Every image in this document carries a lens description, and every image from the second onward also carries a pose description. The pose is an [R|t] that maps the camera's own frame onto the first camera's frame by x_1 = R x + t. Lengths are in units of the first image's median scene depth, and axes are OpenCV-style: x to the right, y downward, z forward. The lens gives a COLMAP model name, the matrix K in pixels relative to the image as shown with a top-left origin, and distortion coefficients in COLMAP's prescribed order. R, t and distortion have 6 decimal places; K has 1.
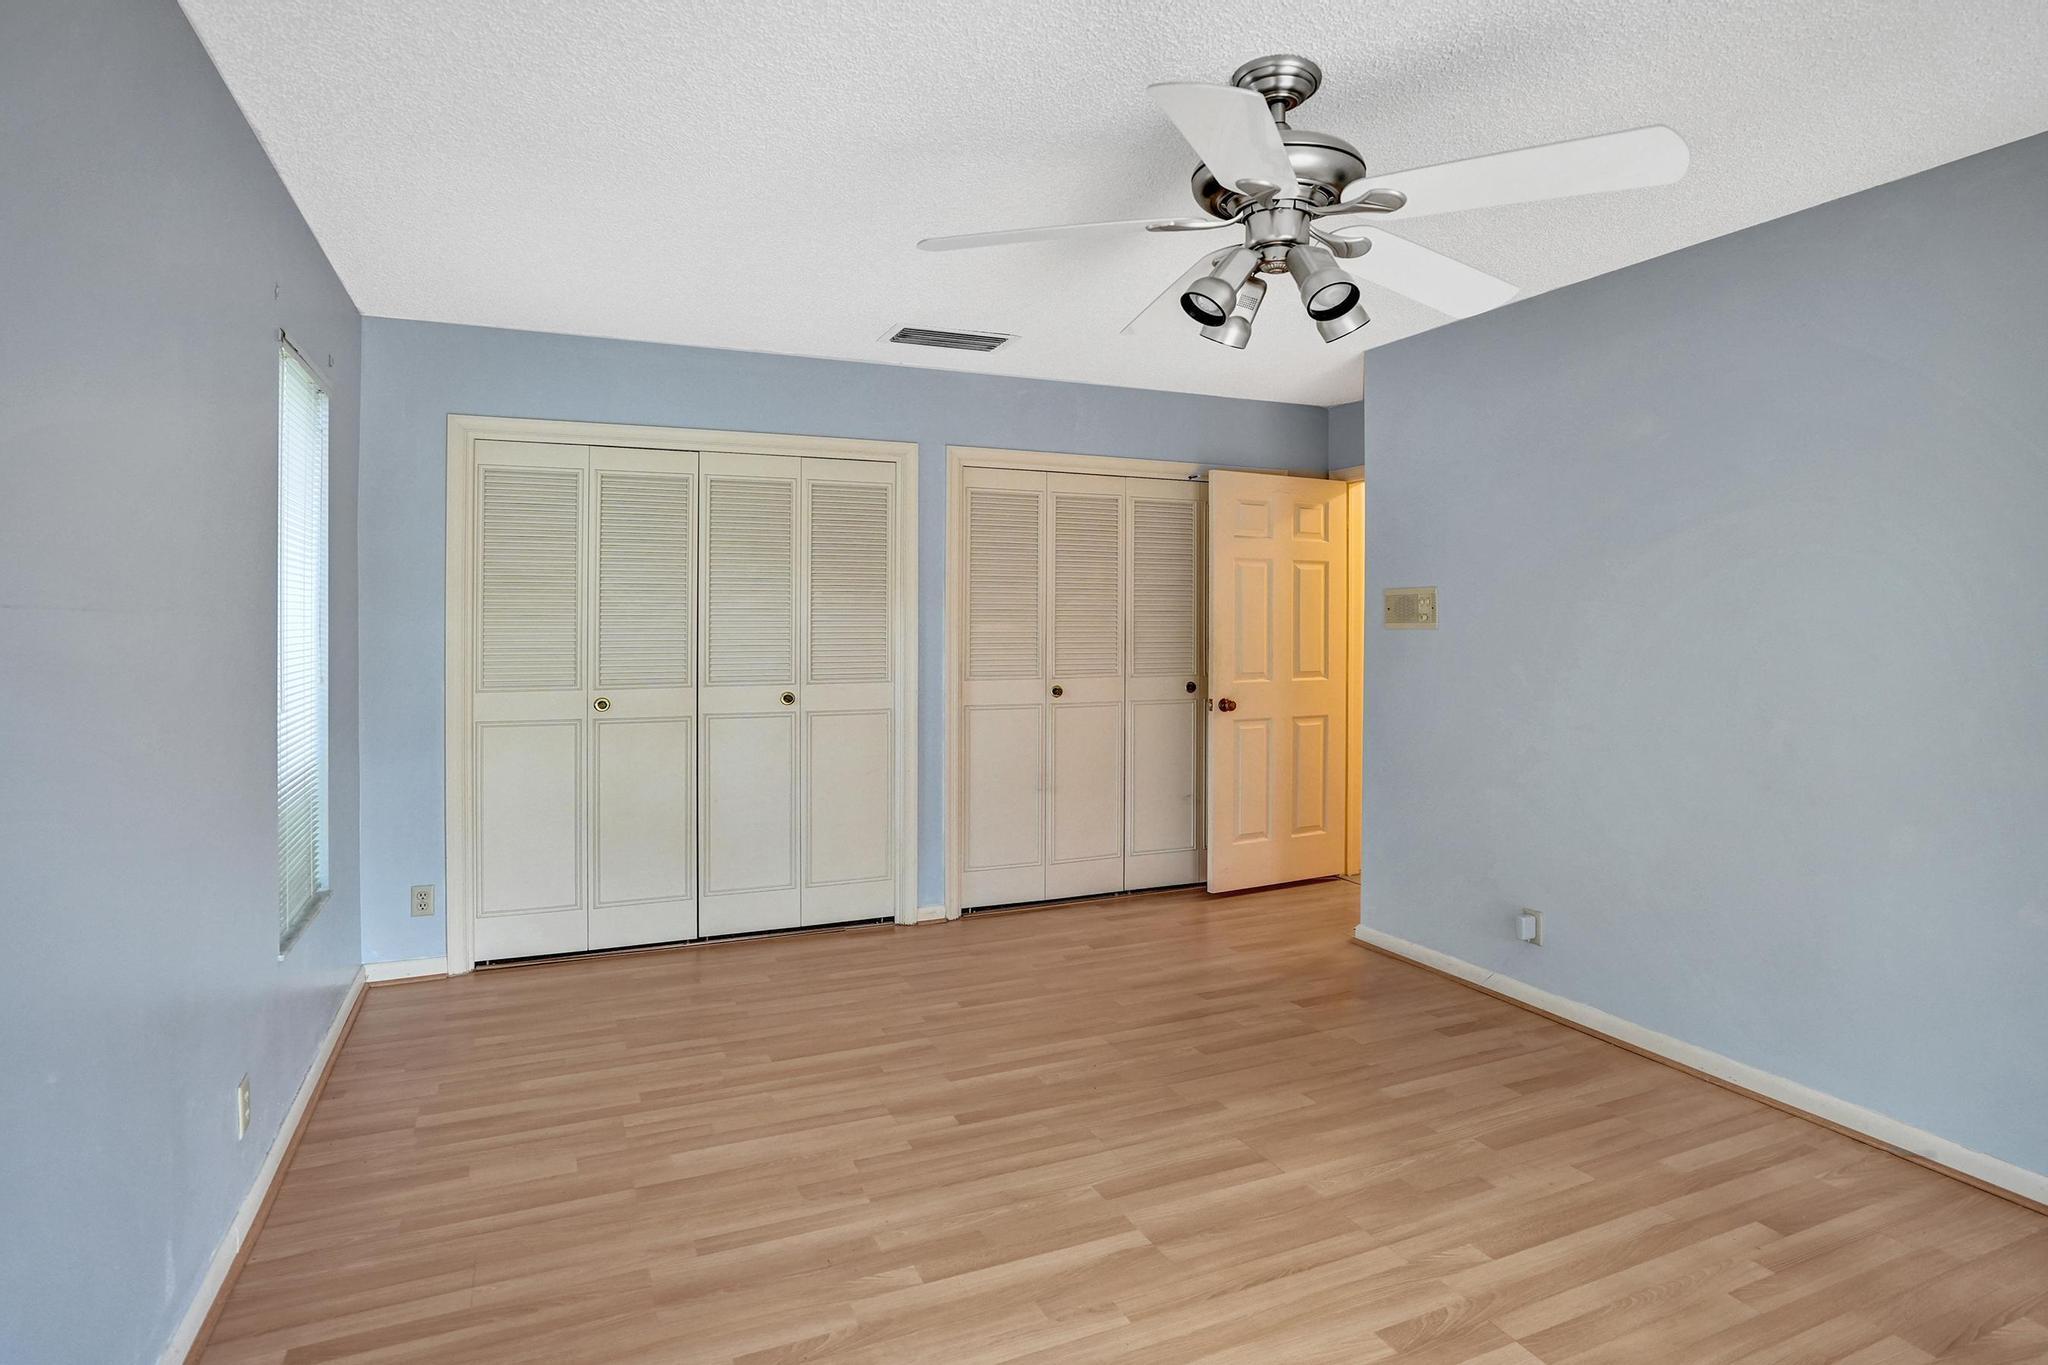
lens RADIAL K [[1102.2, 0, 1024.0], [0, 1102.2, 682.5], [0, 0, 1]] dist [-0.050489, 0.026917]
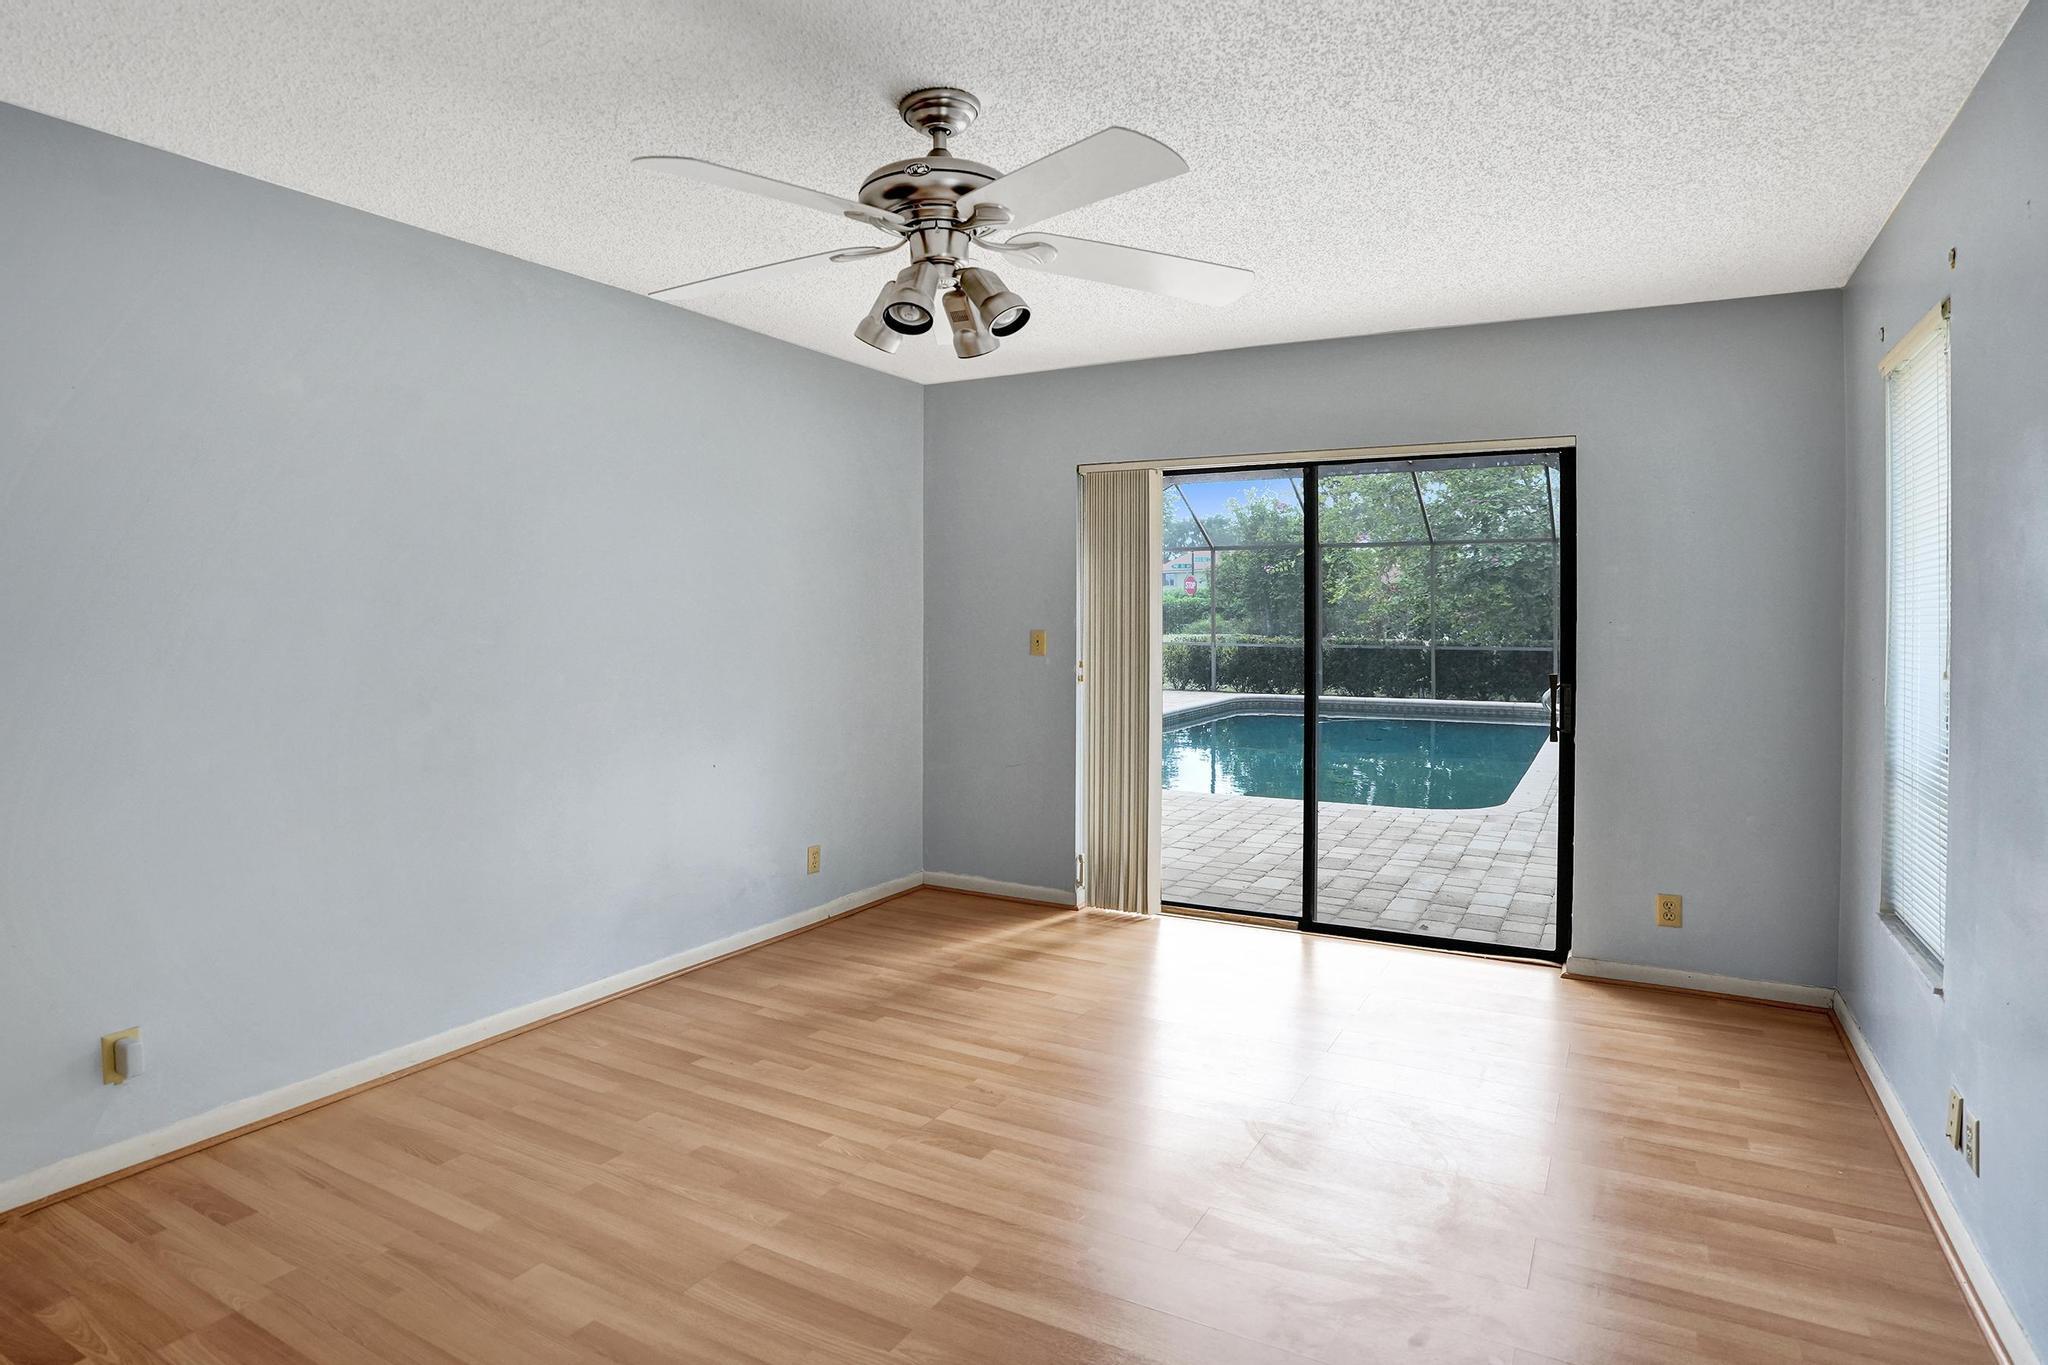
lens RADIAL K [[1102.2, 0, 1024.0], [0, 1102.2, 682.5], [0, 0, 1]] dist [-0.050489, 0.026917]
pose [[-0.596755, -0.052759, 0.800687, -0.557409], [0.038189, 0.994838, 0.094015, -0.068527], [-0.801514, 0.086681, -0.591660, 1.293778]]
